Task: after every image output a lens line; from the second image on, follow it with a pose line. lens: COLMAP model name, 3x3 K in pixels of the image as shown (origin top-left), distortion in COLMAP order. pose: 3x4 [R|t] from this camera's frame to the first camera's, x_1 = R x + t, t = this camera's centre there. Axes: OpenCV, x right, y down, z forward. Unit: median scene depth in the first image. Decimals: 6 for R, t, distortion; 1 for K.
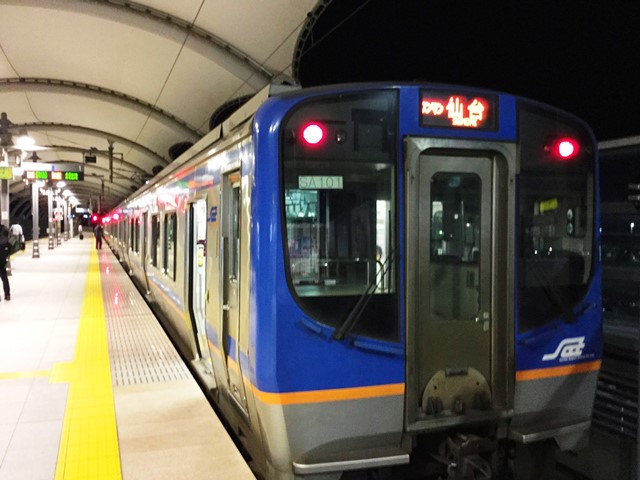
lens RADIAL K [[579.0, 0, 301.1], [0, 579.0, 230.0], [0, 0, 1]] dist [-0.004289, -0.037328]
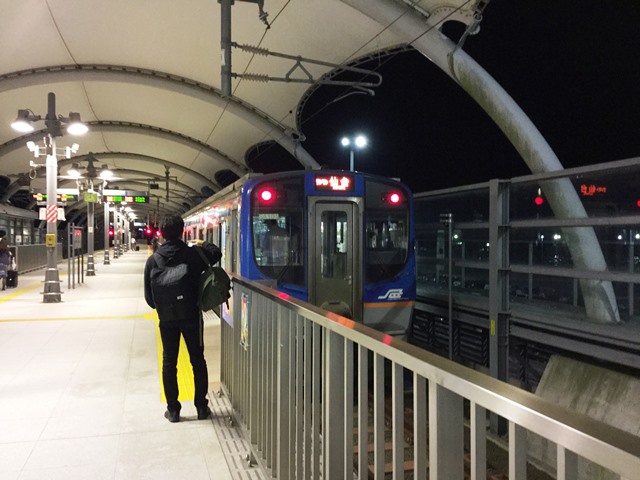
lens RADIAL K [[579.0, 0, 311.2], [0, 579.0, 228.2], [0, 0, 1]] dist [-0.004289, -0.037328]
pose [[0.997800, -0.002453, -0.066250, 0.287183], [0.000805, 0.999690, -0.024894, 0.017450], [0.066291, 0.024786, 0.997492, -1.045602]]
